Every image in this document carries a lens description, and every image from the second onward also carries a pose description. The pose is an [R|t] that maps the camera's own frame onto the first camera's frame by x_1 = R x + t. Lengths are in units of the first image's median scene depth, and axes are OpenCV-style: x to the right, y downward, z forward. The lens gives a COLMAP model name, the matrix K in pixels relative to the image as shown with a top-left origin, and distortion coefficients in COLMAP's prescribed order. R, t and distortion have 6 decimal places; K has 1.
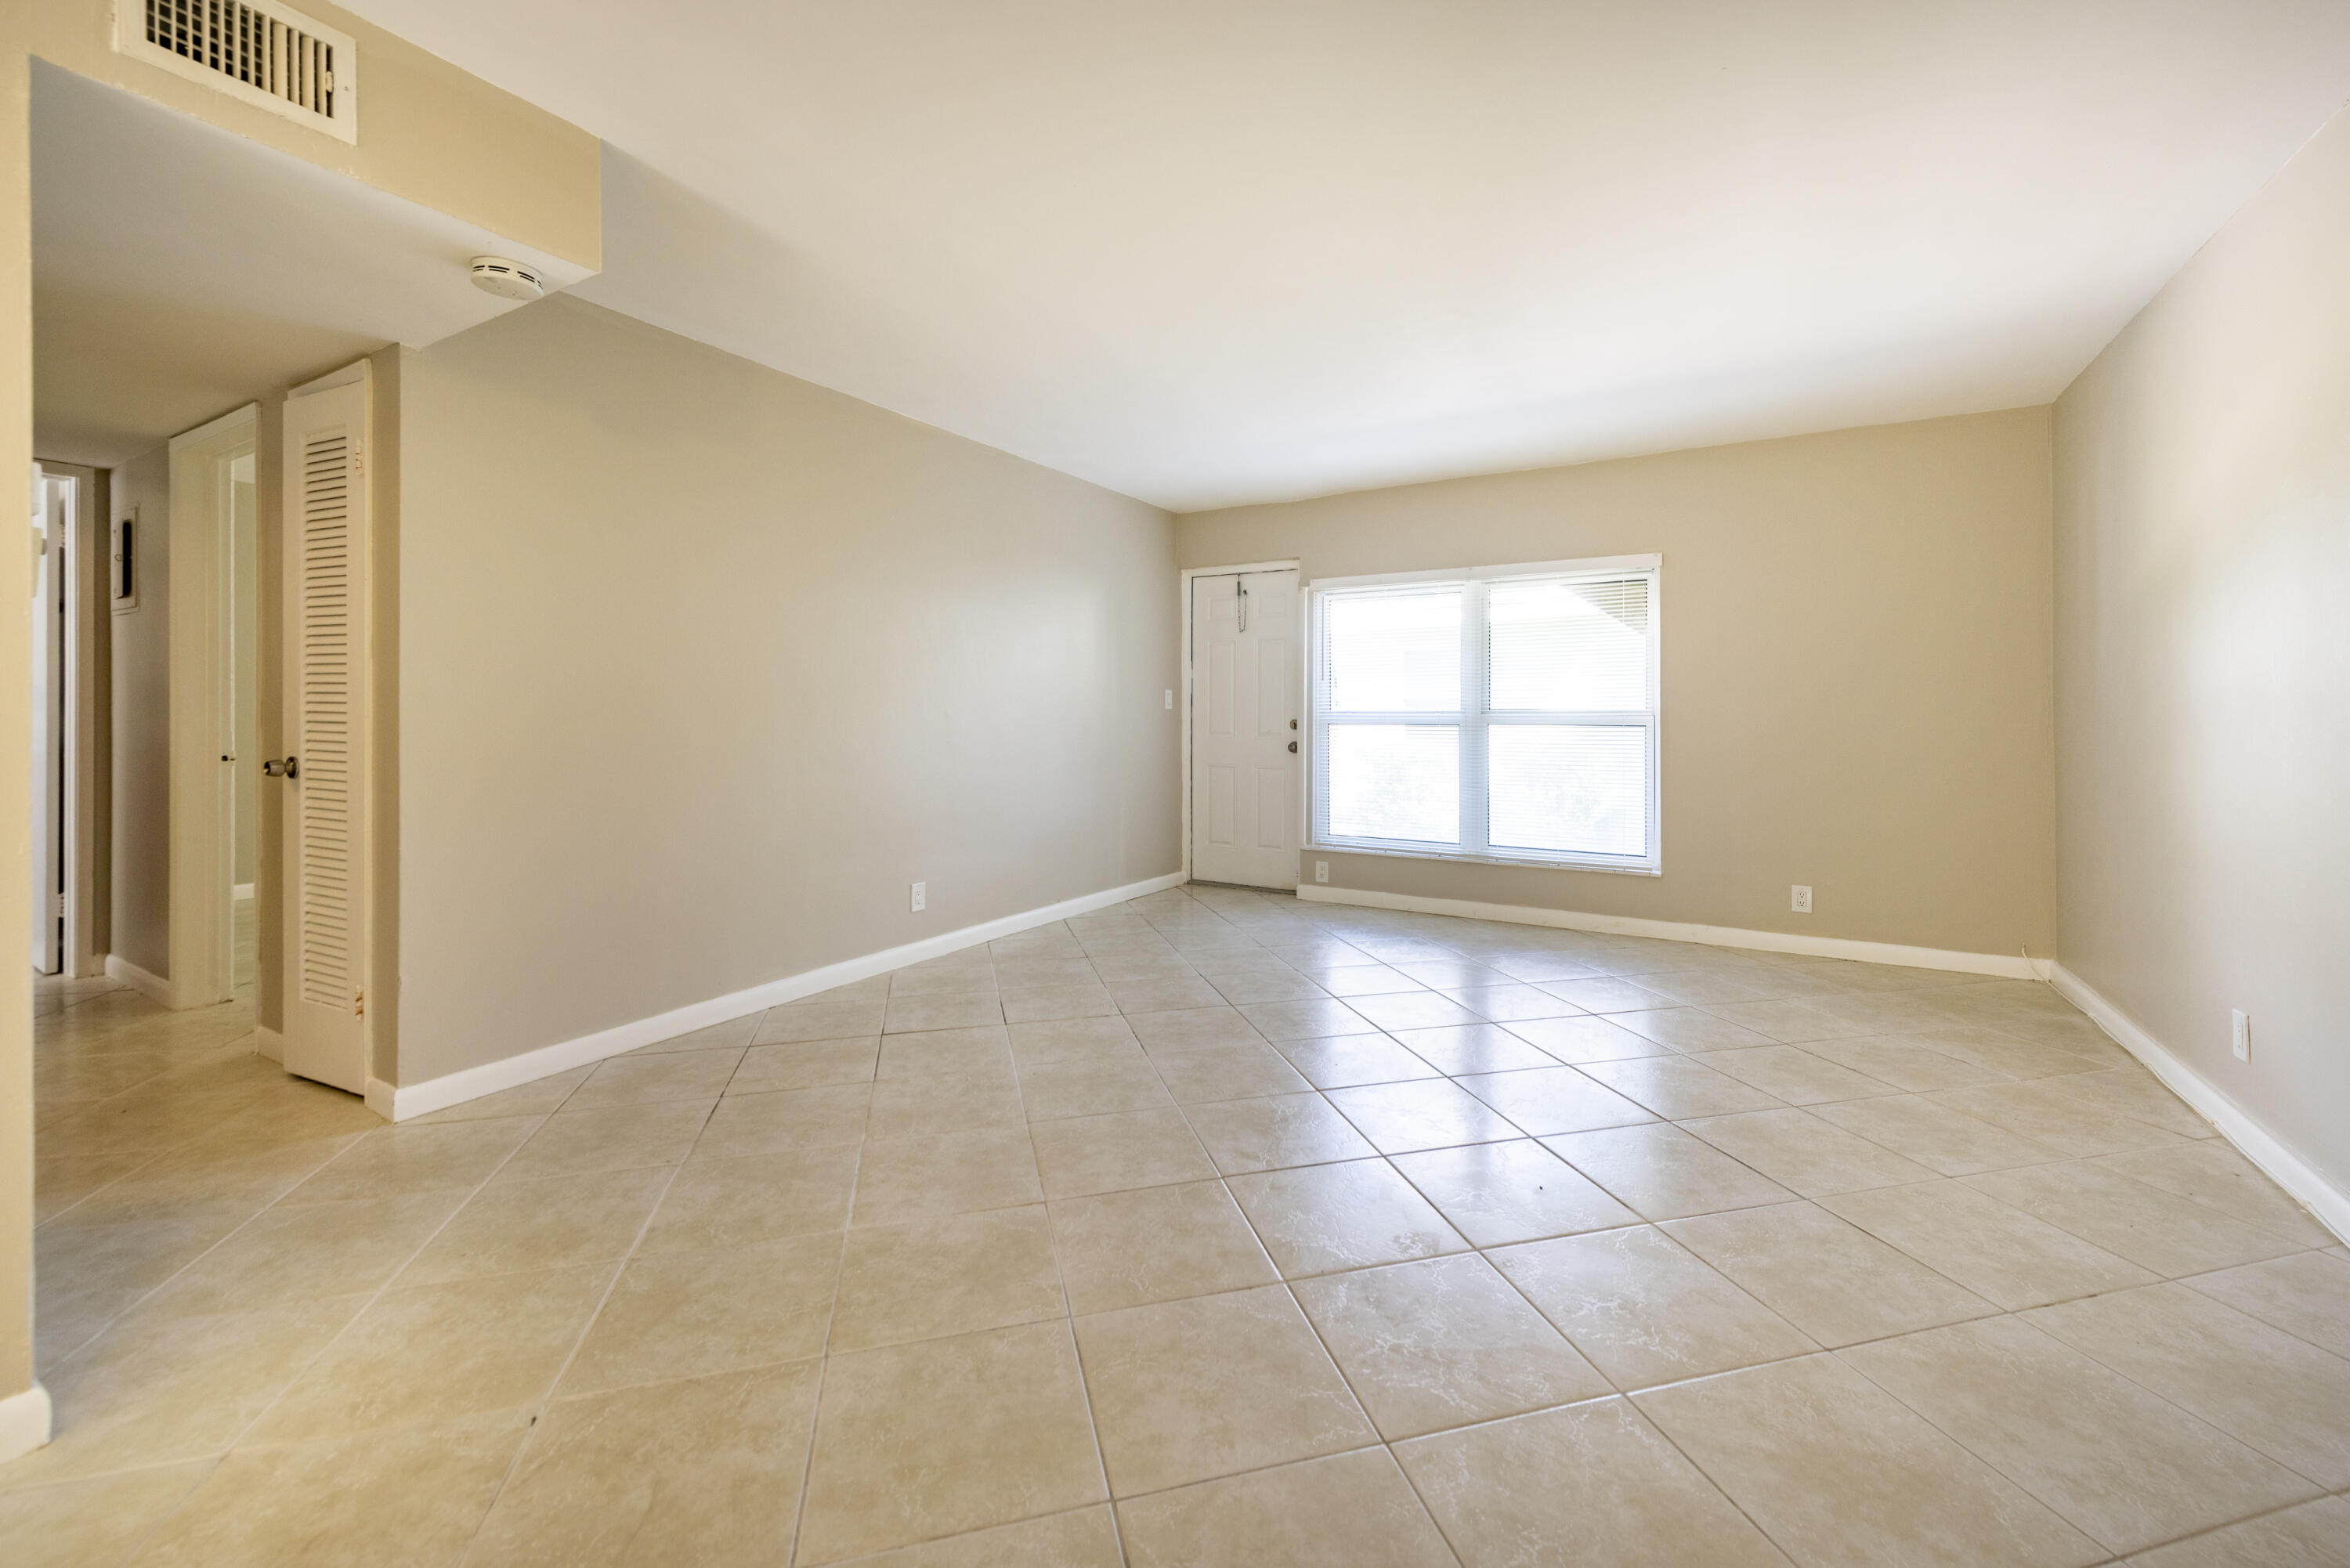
lens RADIAL K [[950.3, 0, 1193.4], [0, 950.3, 719.5], [0, 0, 1]] dist [0.012039, -0.000378]
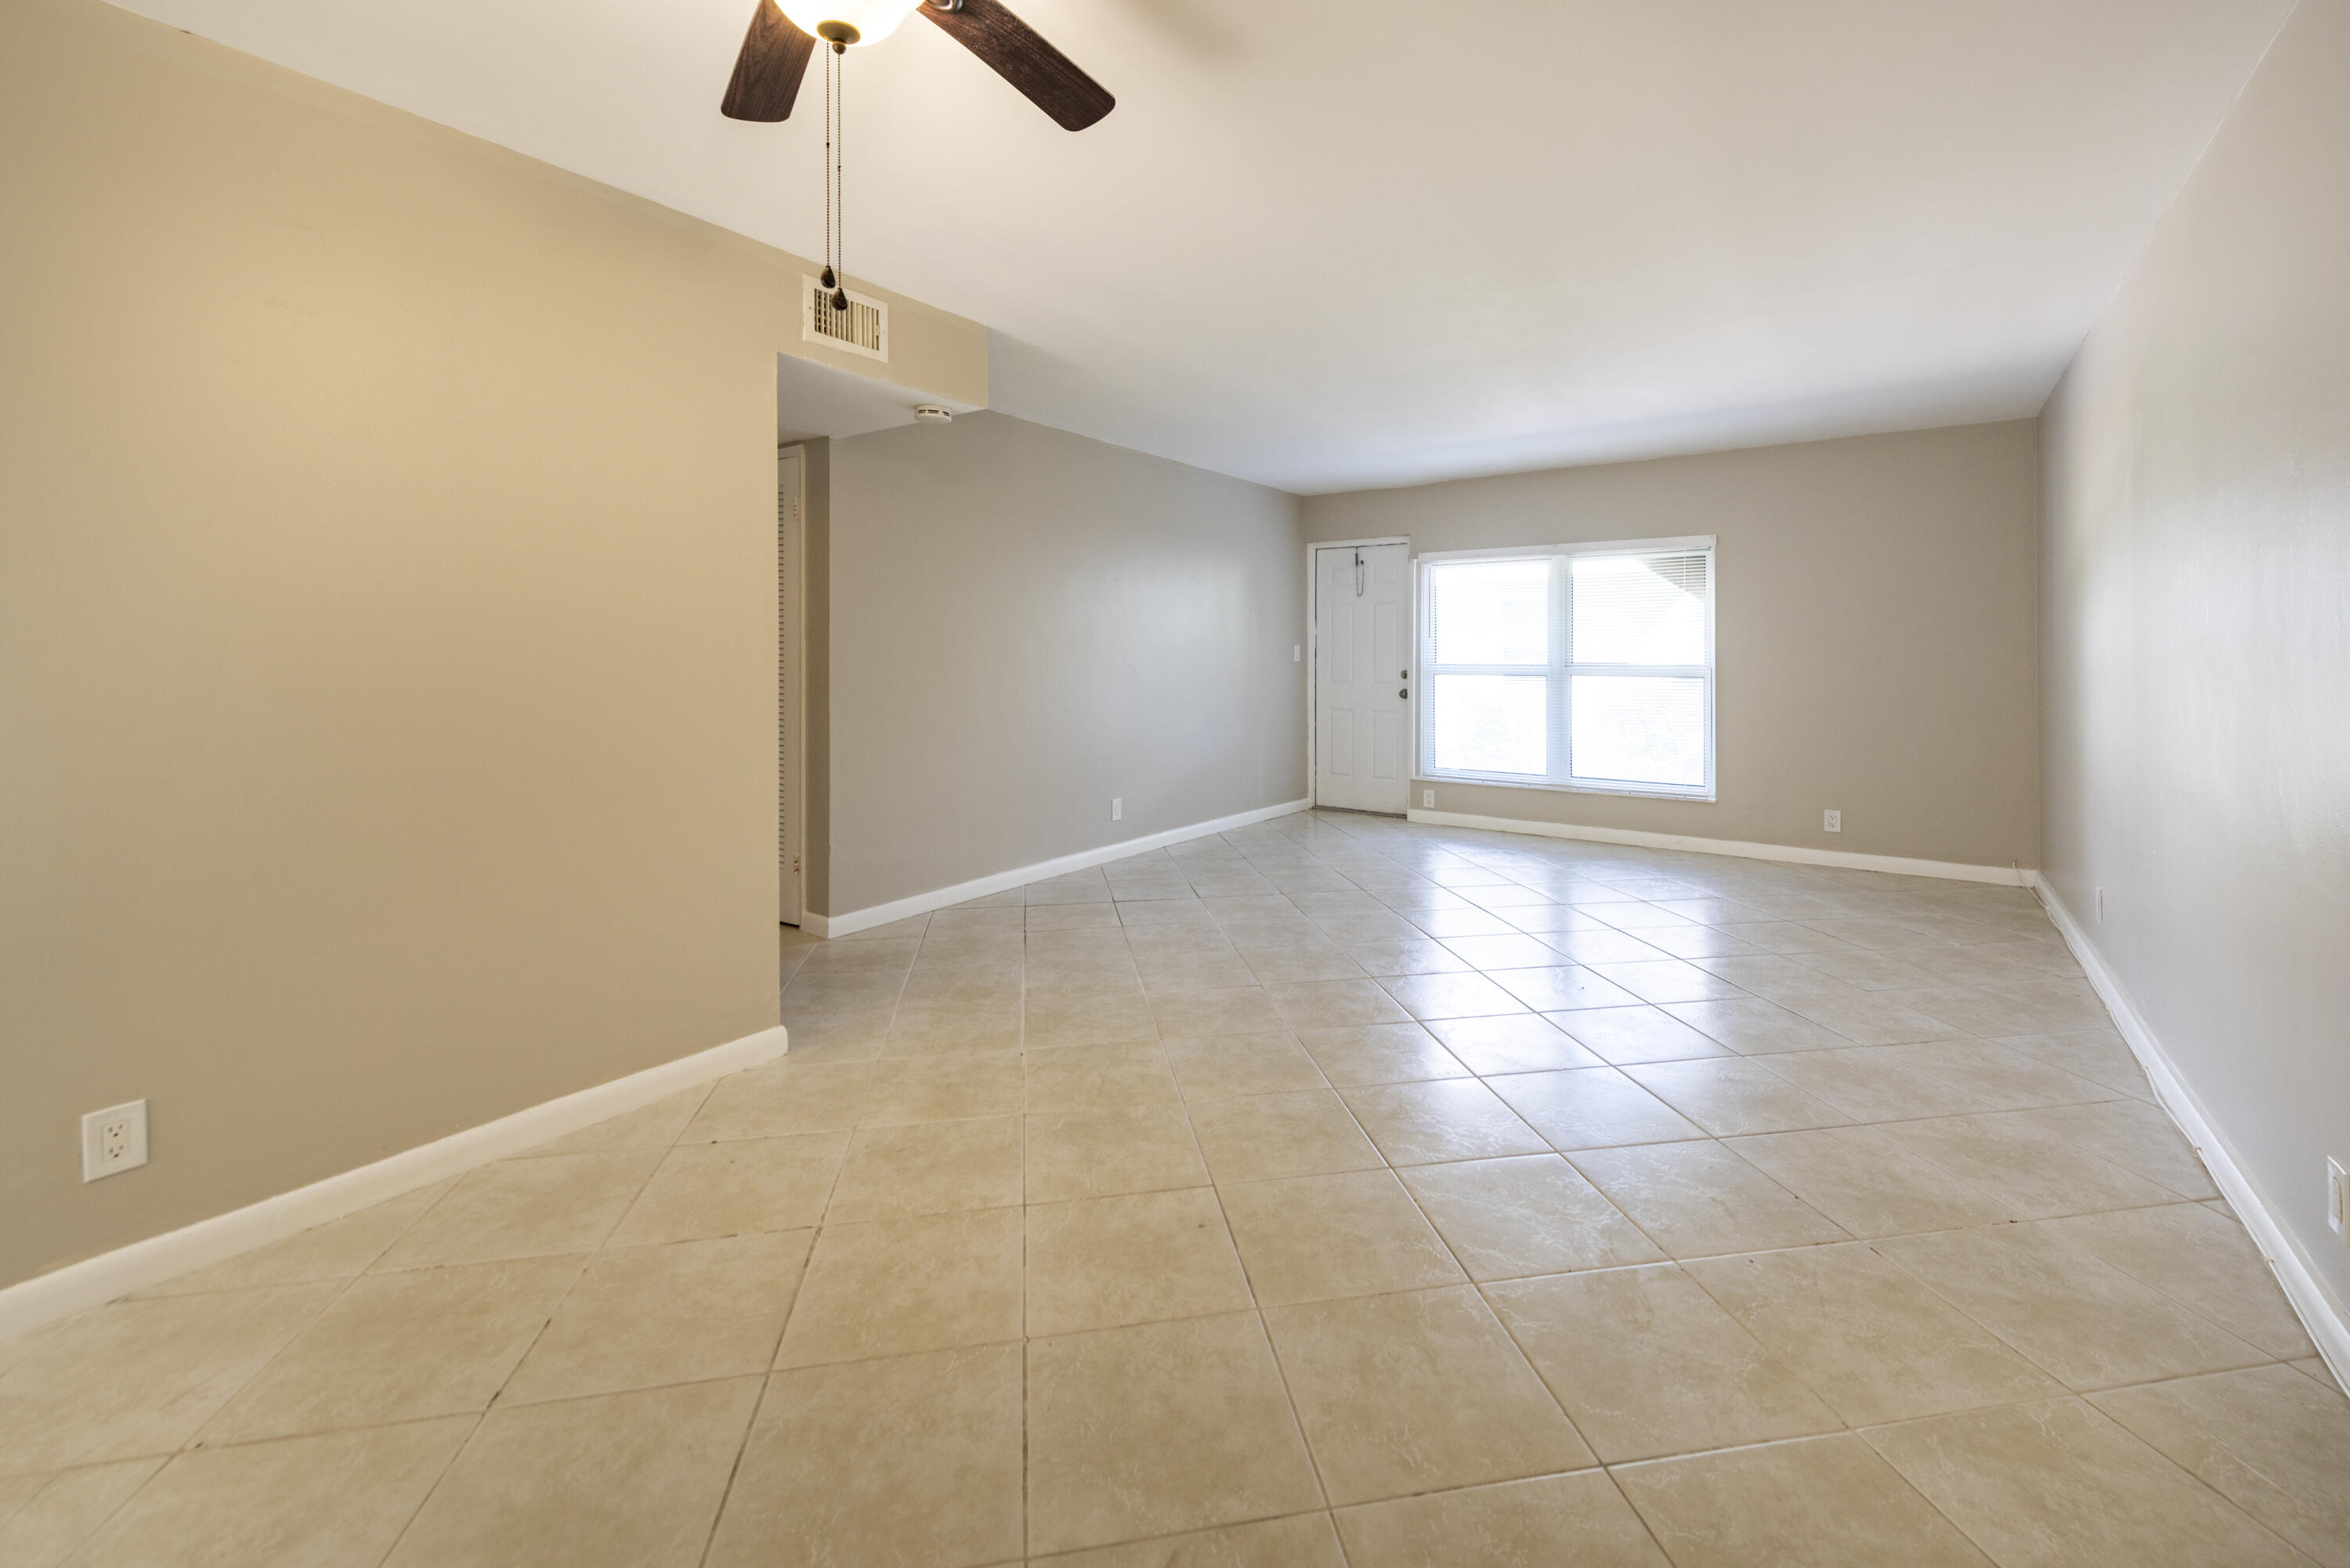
lens RADIAL K [[966.8, 0, 1206.4], [0, 966.8, 666.1], [0, 0, 1]] dist [0.013217, -0.000056]
pose [[0.996541, -0.000815, -0.083100, -0.048040], [0.001394, 0.999975, 0.006908, -0.016725], [0.083093, -0.007000, 0.996517, -0.266463]]
